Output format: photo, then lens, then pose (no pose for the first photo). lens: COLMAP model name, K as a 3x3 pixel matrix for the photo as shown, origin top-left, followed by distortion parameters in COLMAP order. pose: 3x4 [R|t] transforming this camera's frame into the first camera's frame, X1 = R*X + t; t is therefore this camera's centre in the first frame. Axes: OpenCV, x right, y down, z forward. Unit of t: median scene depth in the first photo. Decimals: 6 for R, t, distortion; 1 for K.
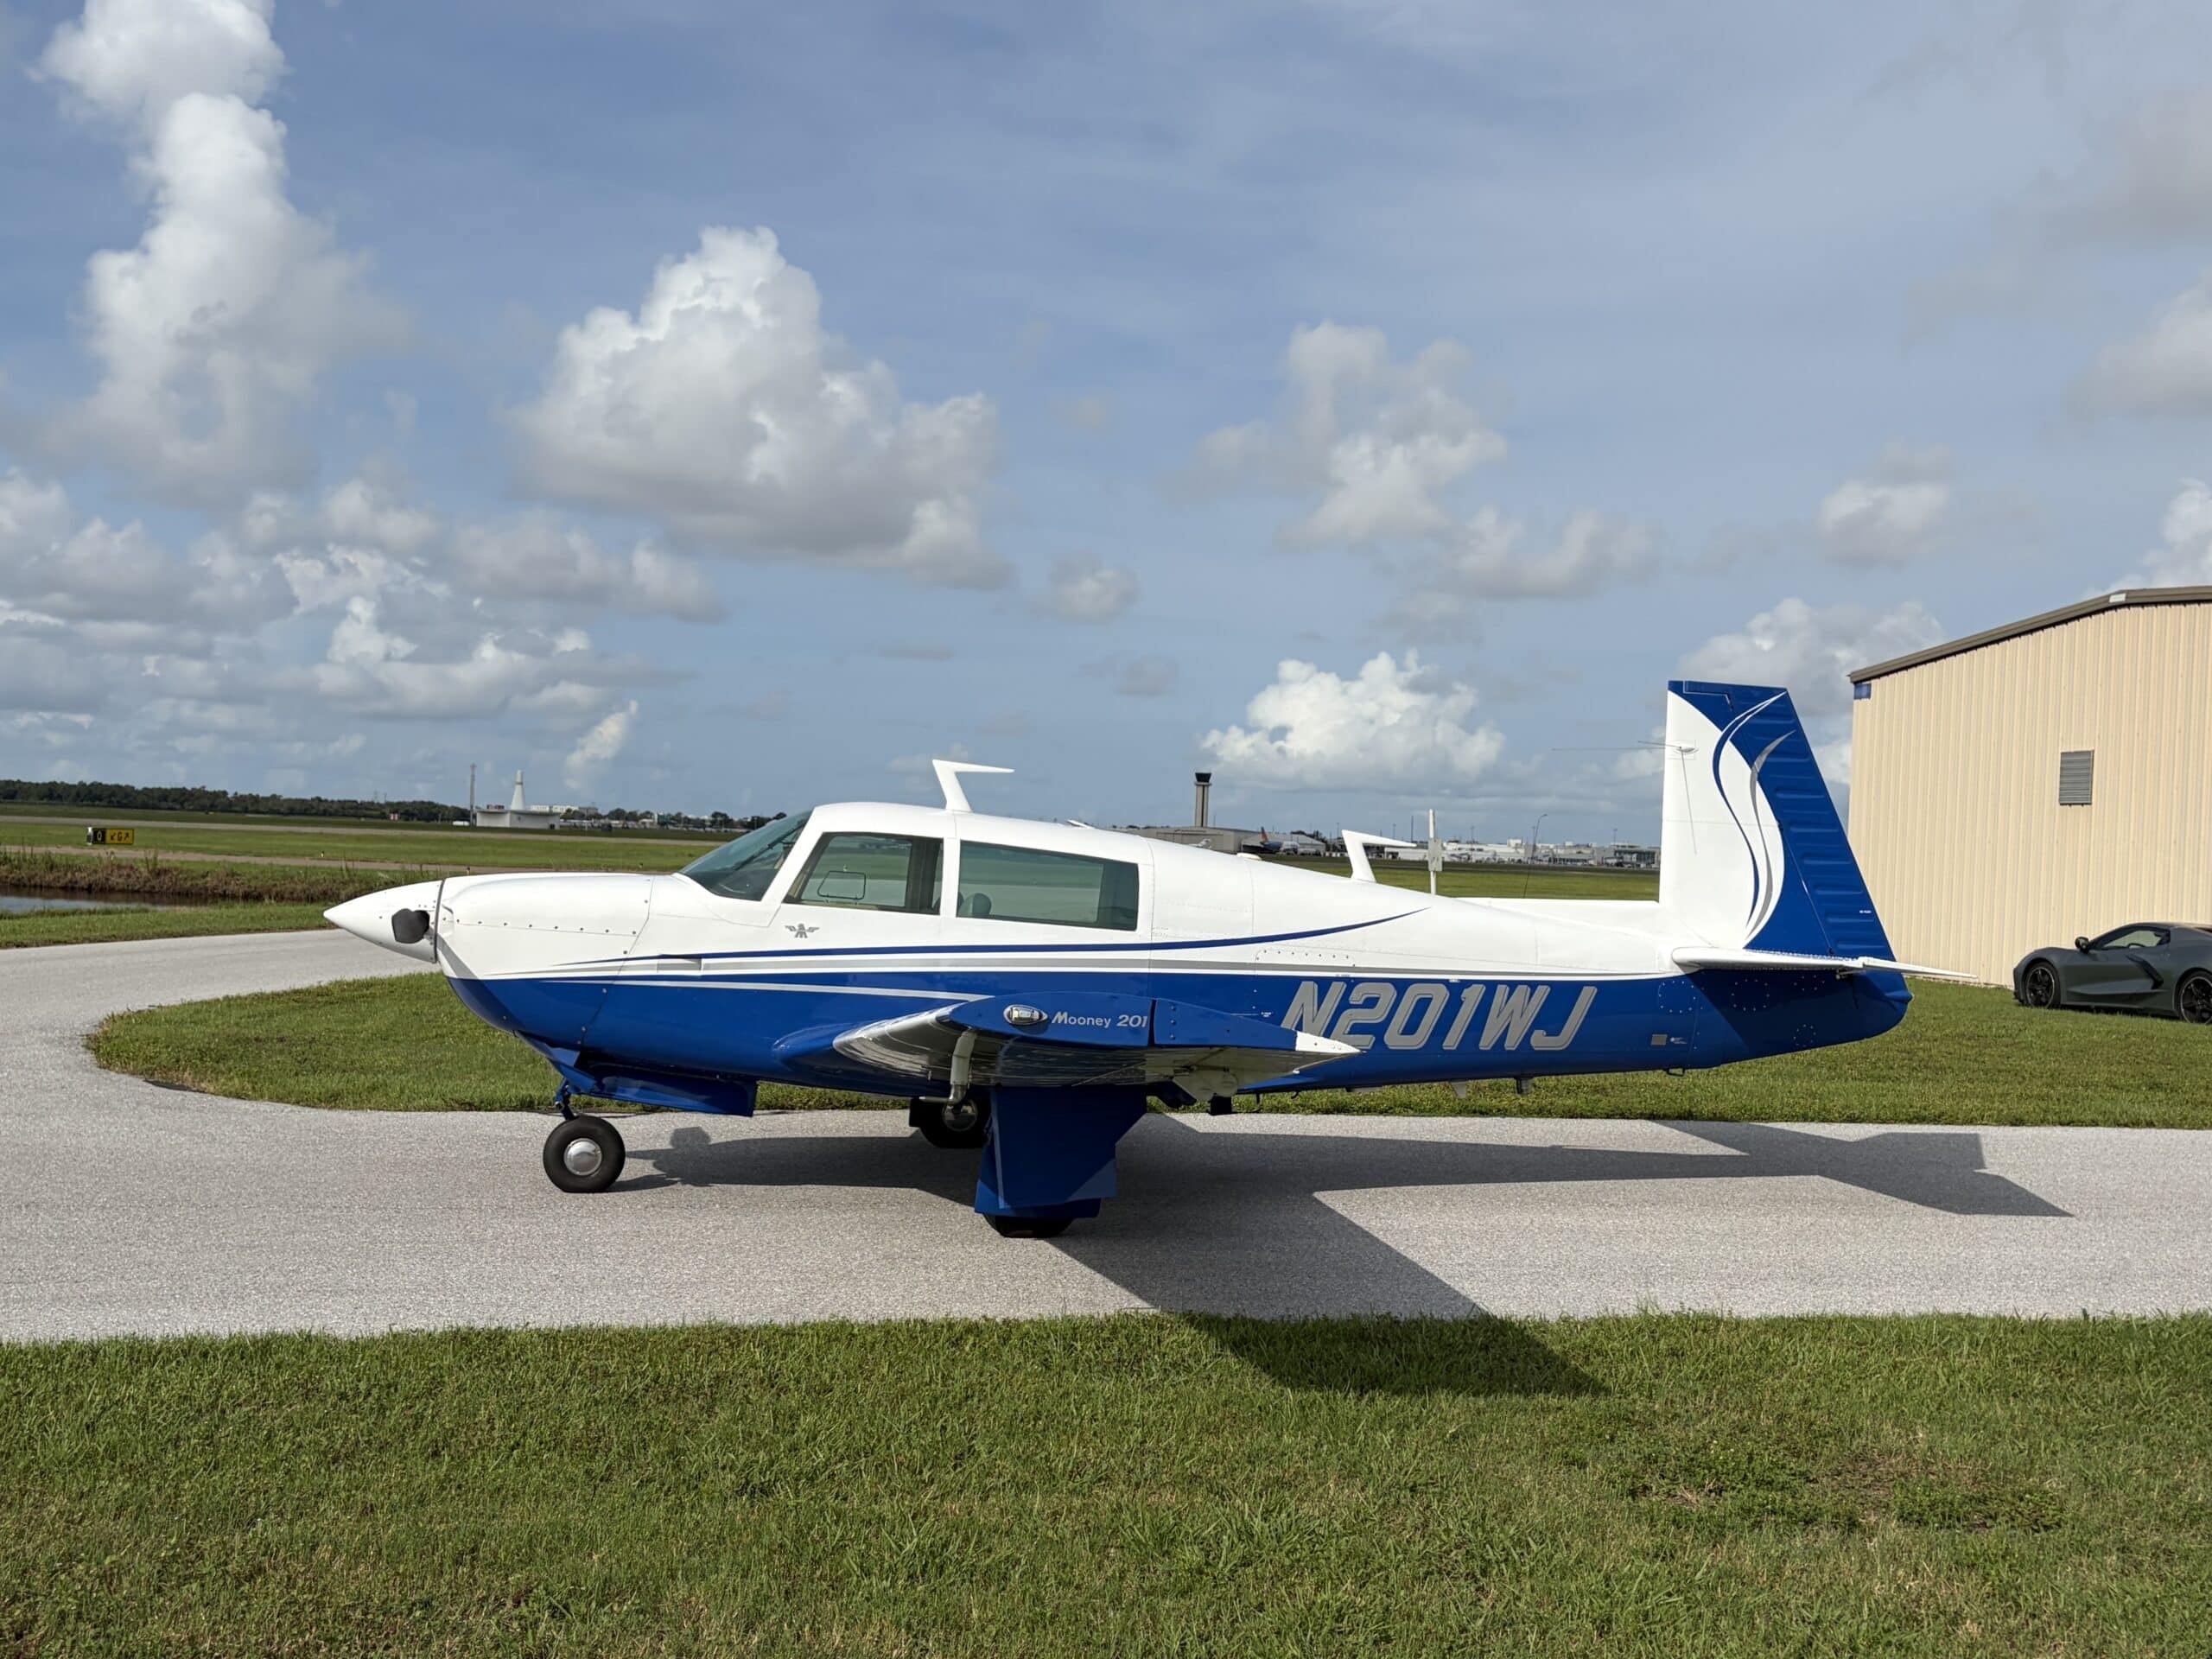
lens RADIAL K [[2264.2, 0, 1103.0], [0, 2264.2, 807.6], [0, 0, 1]] dist [-0.018840, 0.000000]
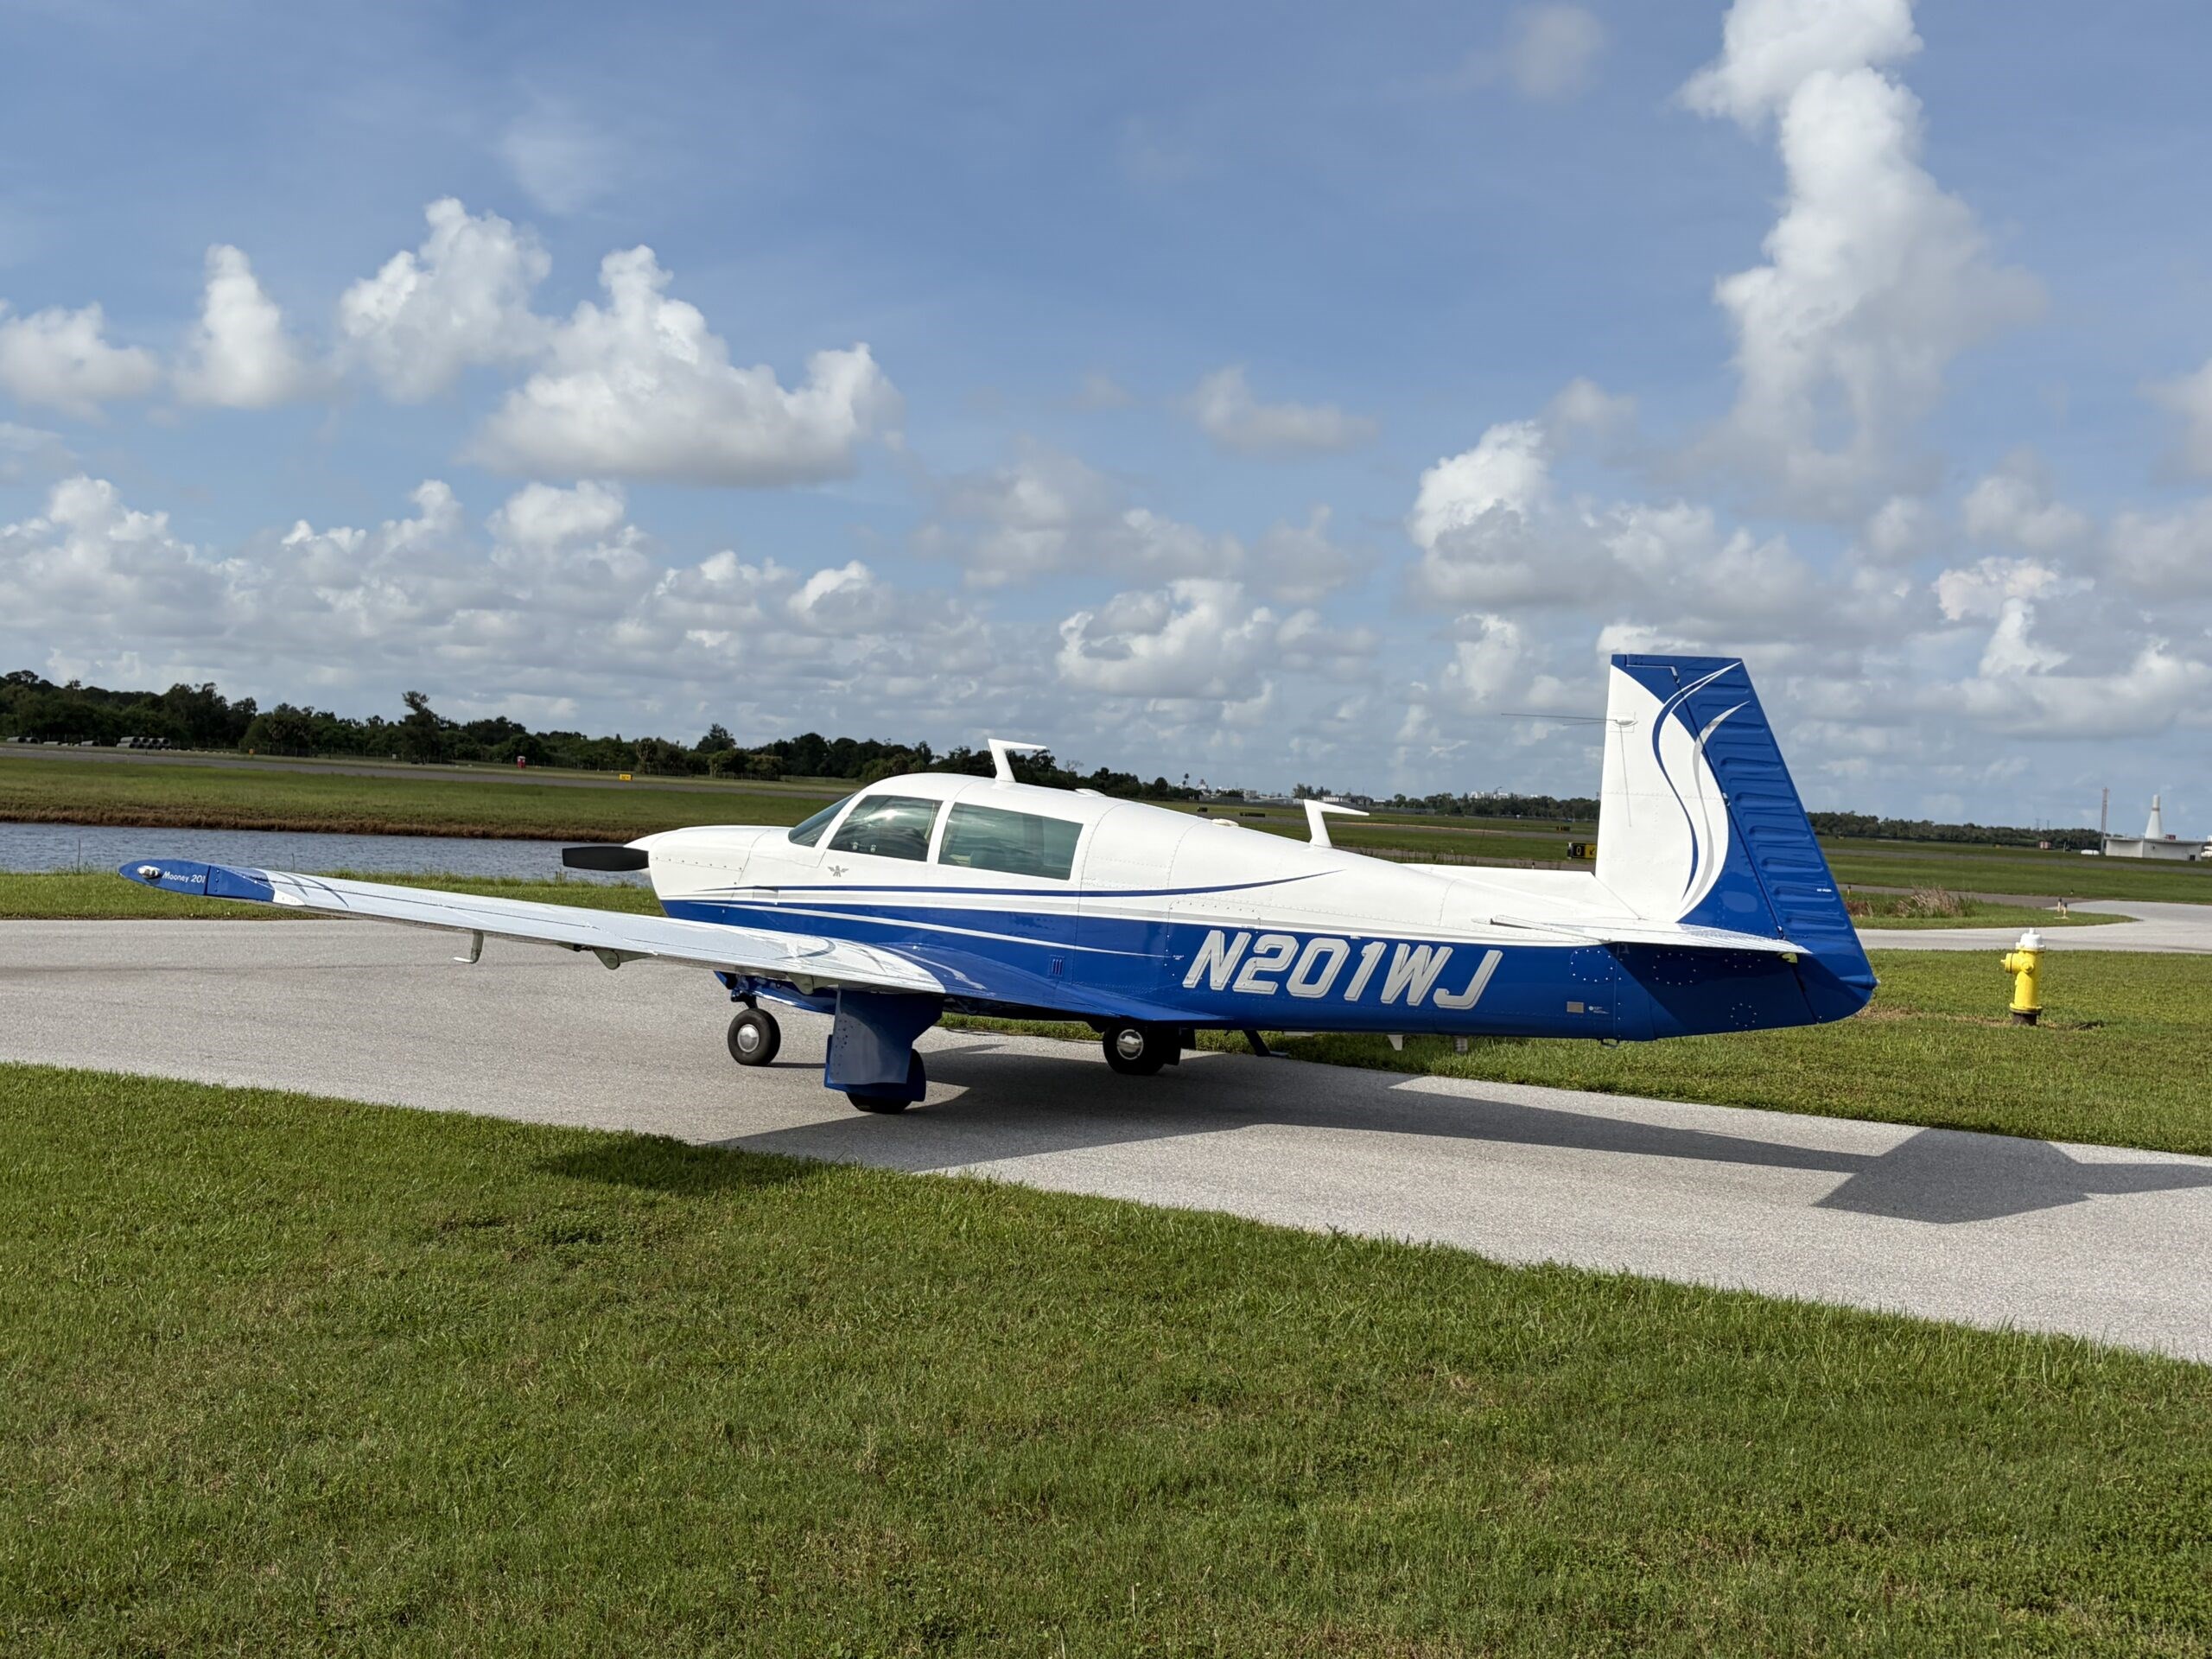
lens RADIAL K [[2413.9, 0, 1108.2], [0, 2413.9, 853.4], [0, 0, 1]] dist [0.029017, 0.000000]
pose [[0.781358, 0.018094, -0.623820, 0.748346], [-0.013274, 0.999835, 0.012374, 0.022223], [0.623942, -0.001388, 0.781470, 0.018070]]
